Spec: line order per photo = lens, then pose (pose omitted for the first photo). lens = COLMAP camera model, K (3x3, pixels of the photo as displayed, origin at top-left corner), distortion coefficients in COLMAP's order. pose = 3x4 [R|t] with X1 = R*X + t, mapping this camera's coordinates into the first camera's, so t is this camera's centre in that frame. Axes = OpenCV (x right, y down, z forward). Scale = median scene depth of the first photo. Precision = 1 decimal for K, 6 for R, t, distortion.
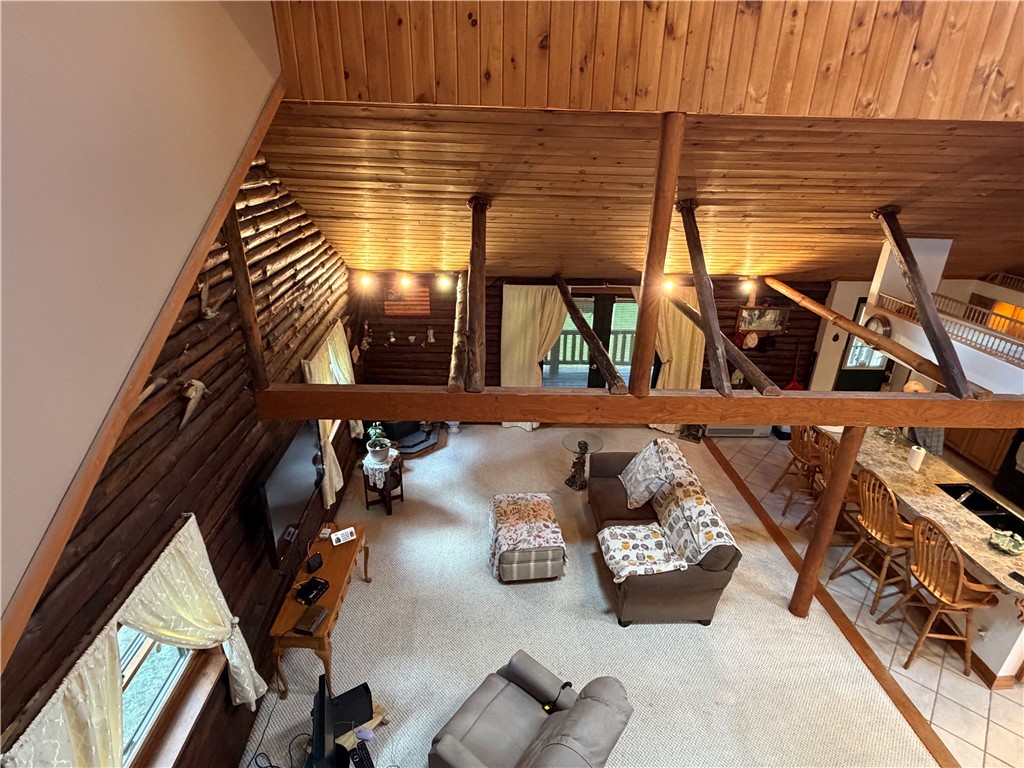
lens RADIAL K [[547.3, 0, 508.5], [0, 547.3, 391.3], [0, 0, 1]] dist [-0.001428, 0.000901]
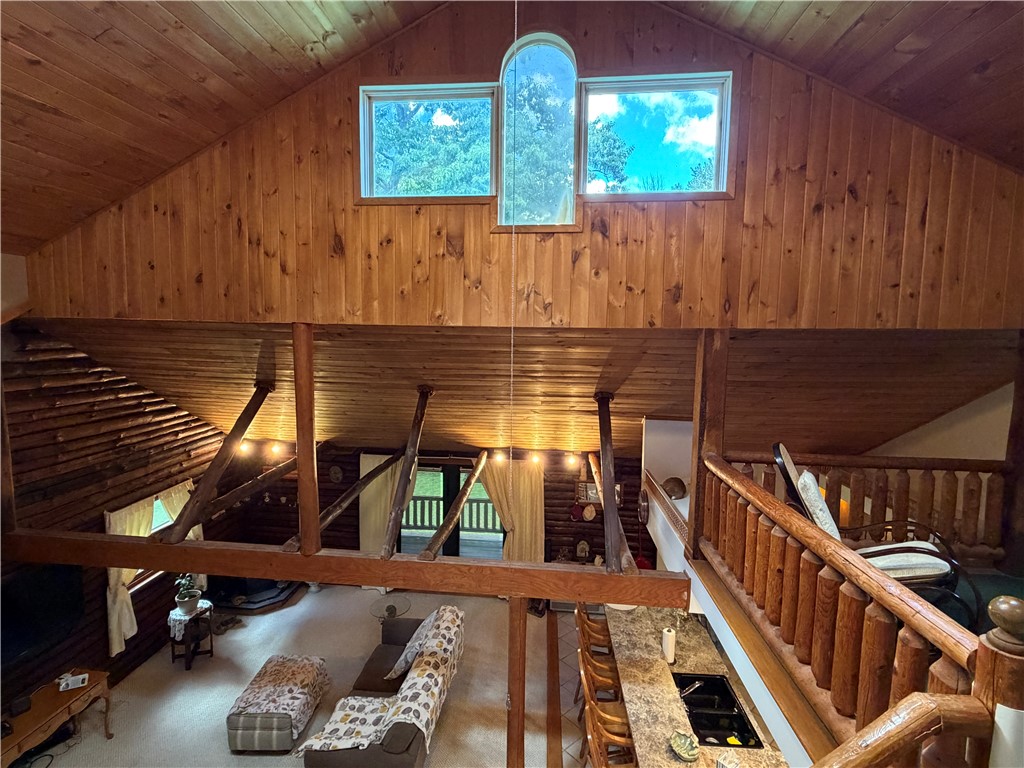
lens RADIAL K [[514.5, 0, 512.0], [0, 514.5, 384.0], [0, 0, 1]] dist [0.000009, 0.000118]
pose [[0.992335, 0.008338, -0.123295, 0.609879], [-0.048279, 0.944587, -0.324691, 0.000912], [0.113755, 0.328155, 0.937749, -0.027701]]
